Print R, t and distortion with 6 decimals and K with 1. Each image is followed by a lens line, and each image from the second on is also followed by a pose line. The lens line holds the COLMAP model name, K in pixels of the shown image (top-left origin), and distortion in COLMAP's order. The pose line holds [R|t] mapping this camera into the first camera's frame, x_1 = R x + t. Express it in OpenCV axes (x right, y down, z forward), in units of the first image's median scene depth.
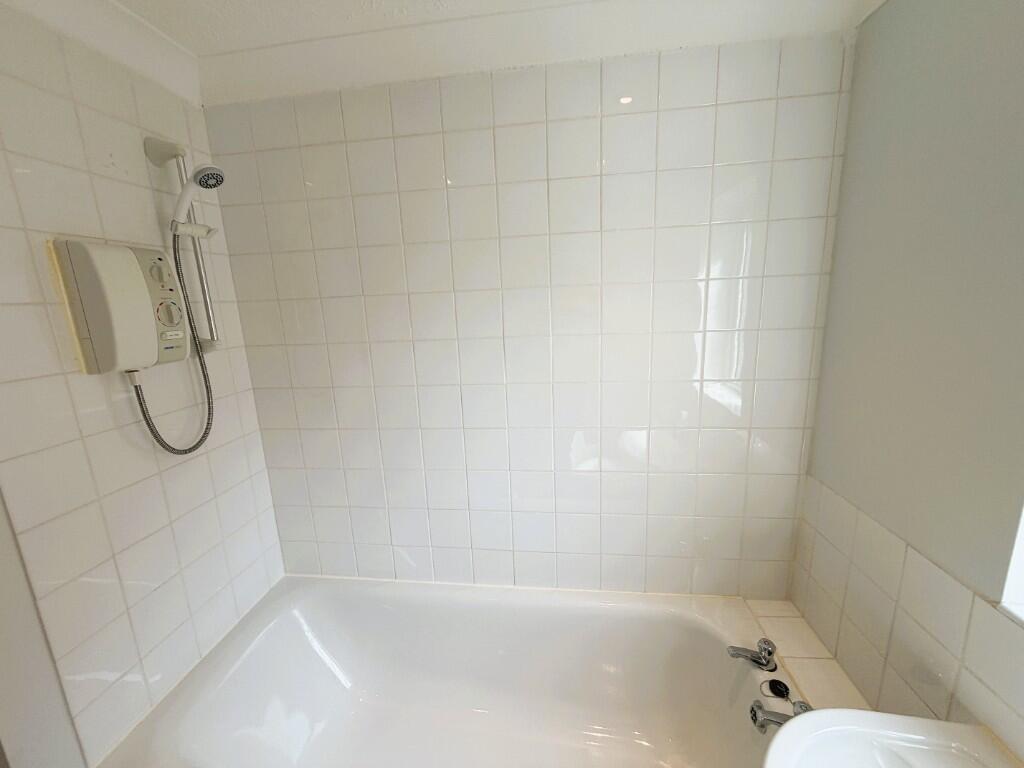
lens RADIAL K [[407.6, 0, 510.7], [0, 407.6, 381.8], [0, 0, 1]] dist [-0.001805, -0.000165]
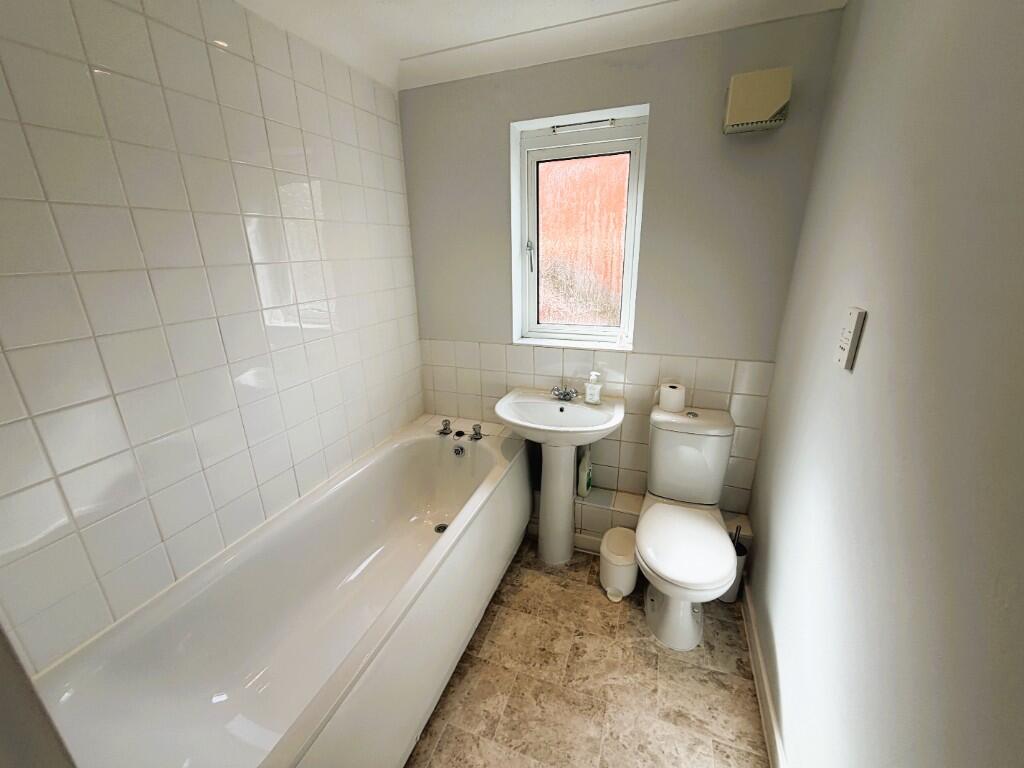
lens RADIAL K [[407.6, 0, 511.3], [0, 407.6, 383.1], [0, 0, 1]] dist [-0.001805, -0.000165]
pose [[0.224155, -0.271802, 0.935884, -0.948250], [0.201993, 0.952424, 0.228226, 0.078580], [-0.953391, 0.137884, 0.268393, 0.137063]]
